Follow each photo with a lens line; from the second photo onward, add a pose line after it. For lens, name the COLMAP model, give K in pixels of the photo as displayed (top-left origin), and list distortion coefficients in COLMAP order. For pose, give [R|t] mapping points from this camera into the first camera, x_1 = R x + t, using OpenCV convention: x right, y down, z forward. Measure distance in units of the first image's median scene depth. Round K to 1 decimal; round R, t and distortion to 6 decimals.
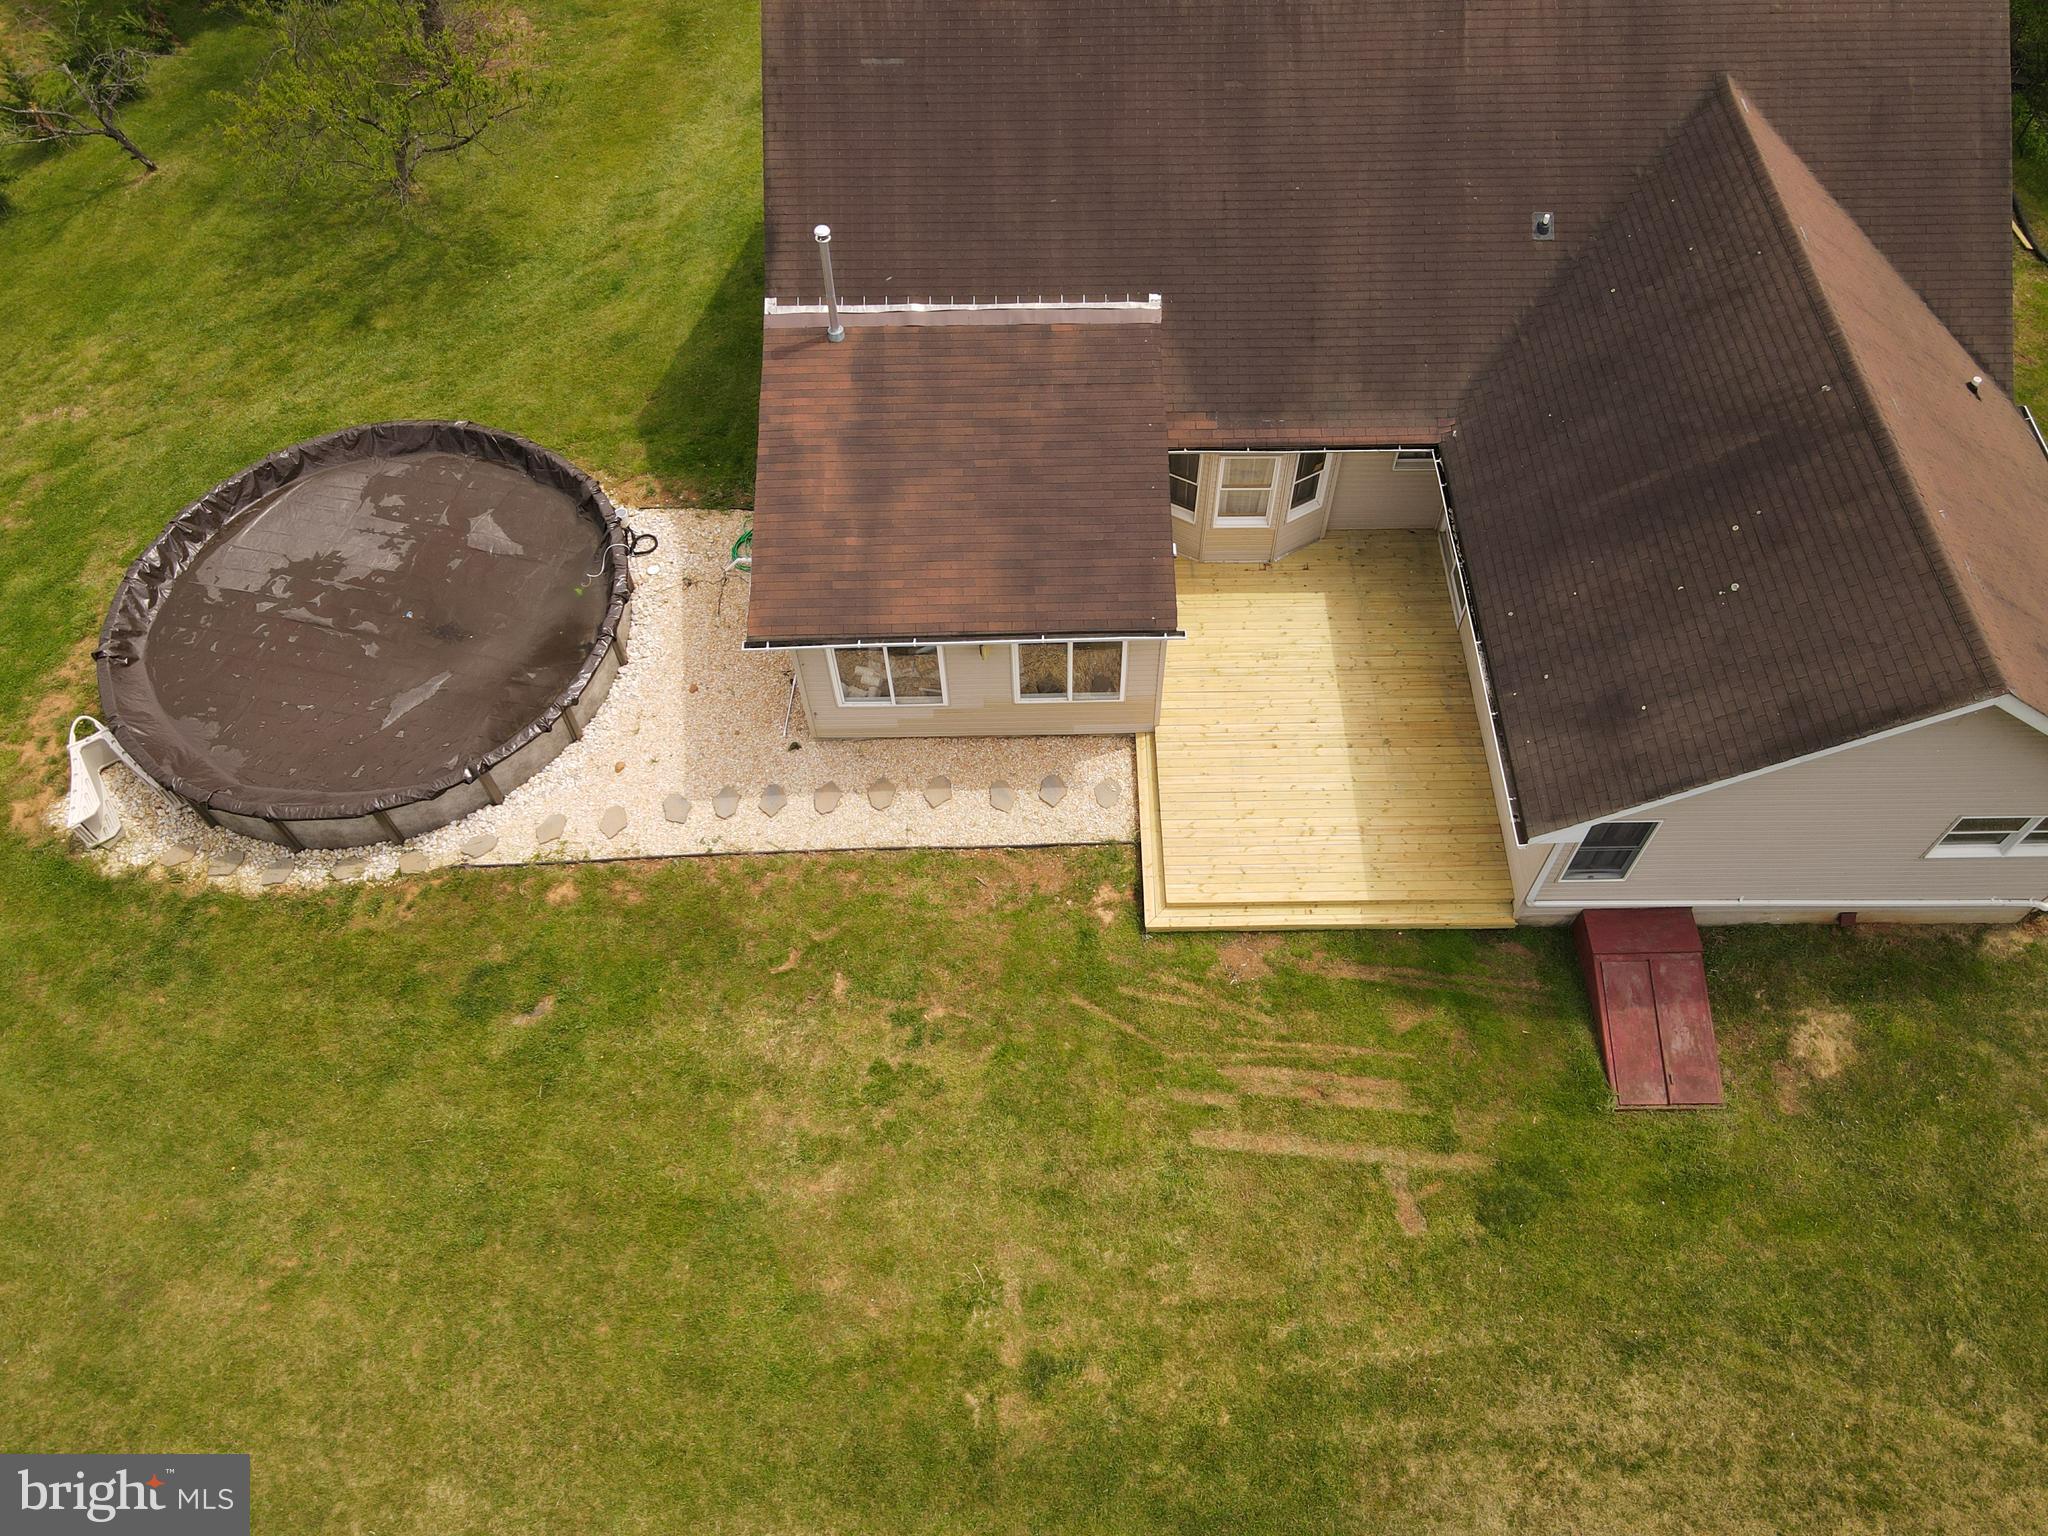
lens RADIAL K [[1499.0, 0, 1025.3], [0, 1499.0, 763.5], [0, 0, 1]] dist [0.011553, 0.009865]
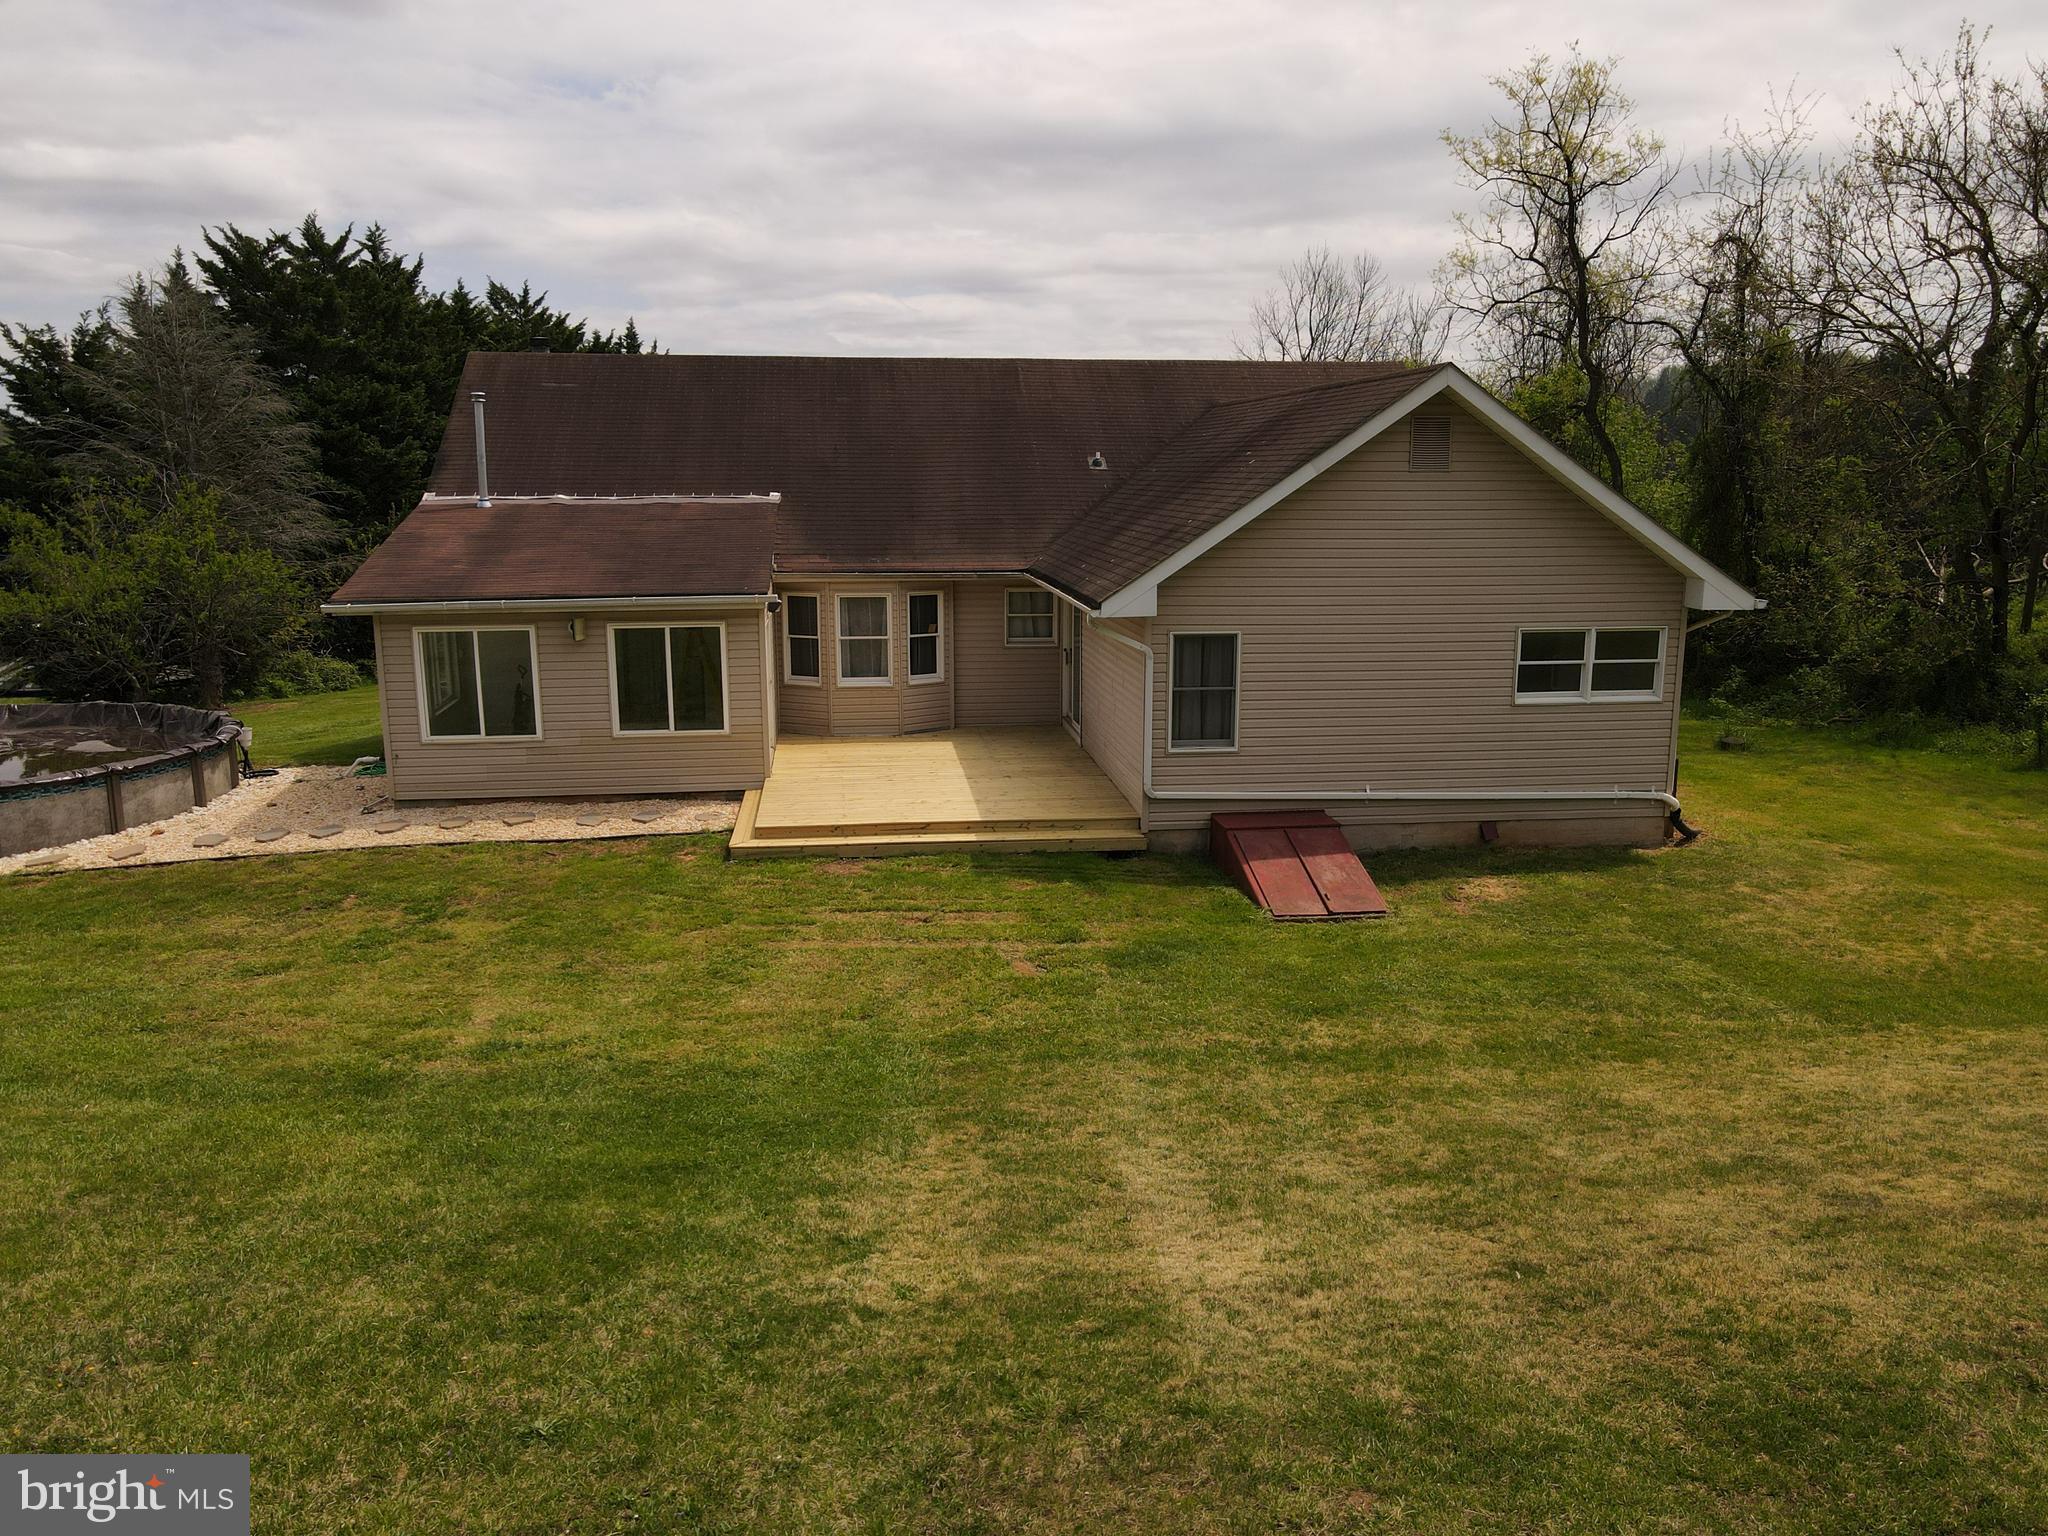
lens RADIAL K [[1499.0, 0, 1025.8], [0, 1499.0, 764.8], [0, 0, 1]] dist [0.011553, 0.009865]
pose [[0.992983, -0.007549, 0.118015, 0.154383], [0.088339, 0.710803, -0.697822, 0.730983], [-0.078618, 0.703351, 0.706482, 0.345533]]
